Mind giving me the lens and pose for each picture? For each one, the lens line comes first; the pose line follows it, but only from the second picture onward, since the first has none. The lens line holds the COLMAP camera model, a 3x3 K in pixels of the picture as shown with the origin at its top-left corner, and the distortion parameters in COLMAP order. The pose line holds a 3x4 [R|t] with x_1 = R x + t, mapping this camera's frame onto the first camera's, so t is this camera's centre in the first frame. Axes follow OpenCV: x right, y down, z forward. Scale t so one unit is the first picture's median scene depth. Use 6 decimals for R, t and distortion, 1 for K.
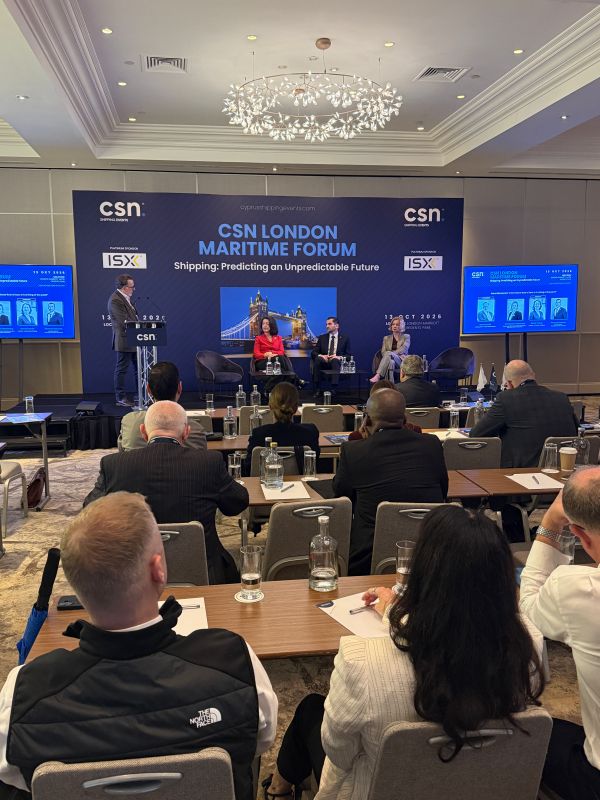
lens RADIAL K [[699.8, 0, 296.9], [0, 699.8, 402.0], [0, 0, 1]] dist [0.205708, -0.459442]
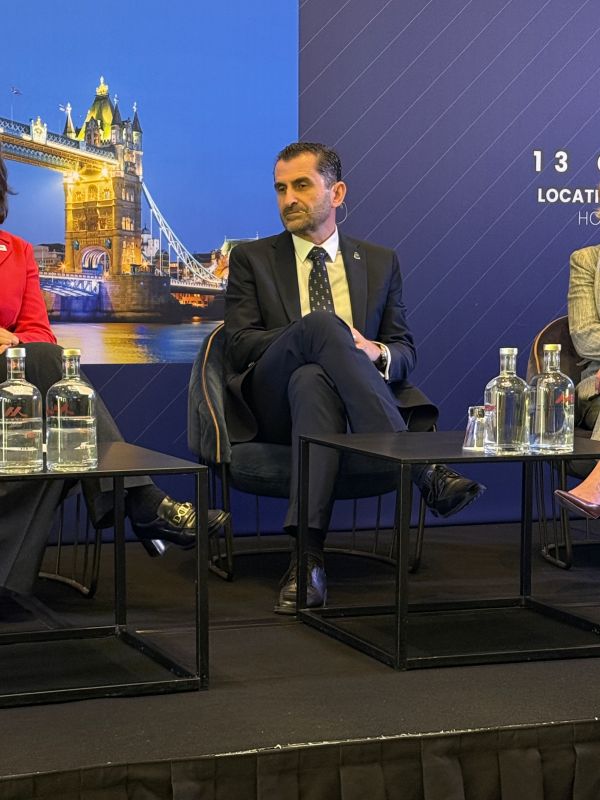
lens RADIAL K [[1837.5, 0, 287.5], [0, 1837.5, 403.0], [0, 0, 1]] dist [0.155631, 0.009819]
pose [[0.975043, -0.006544, 0.221918, -0.057777], [0.020306, 0.998004, -0.059792, -0.025452], [-0.221084, 0.062806, 0.973230, 0.539012]]
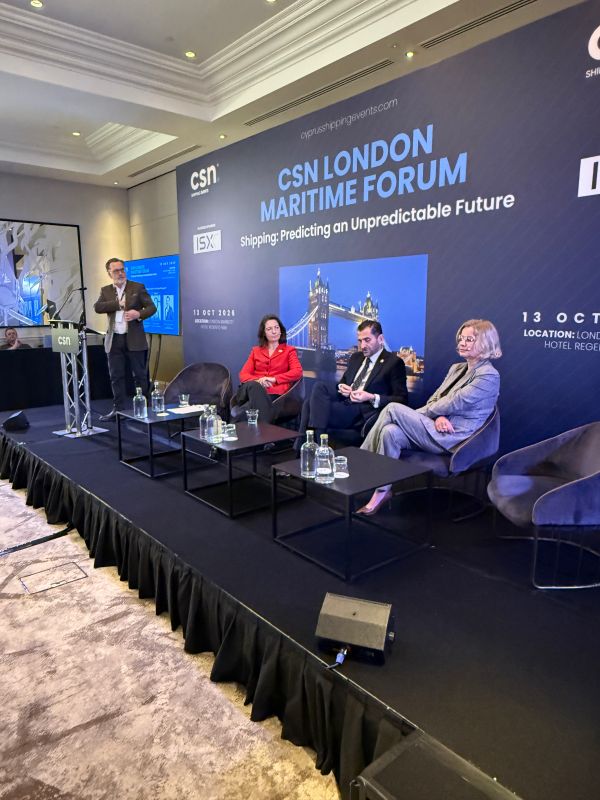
lens RADIAL K [[541.5, 0, 296.5], [0, 541.5, 398.6], [0, 0, 1]] dist [-0.001573, 0.000662]
pose [[0.531987, 0.145242, -0.834203, 0.342430], [-0.101525, 0.989013, 0.107451, -0.097220], [0.840644, 0.027530, 0.540888, 0.739422]]
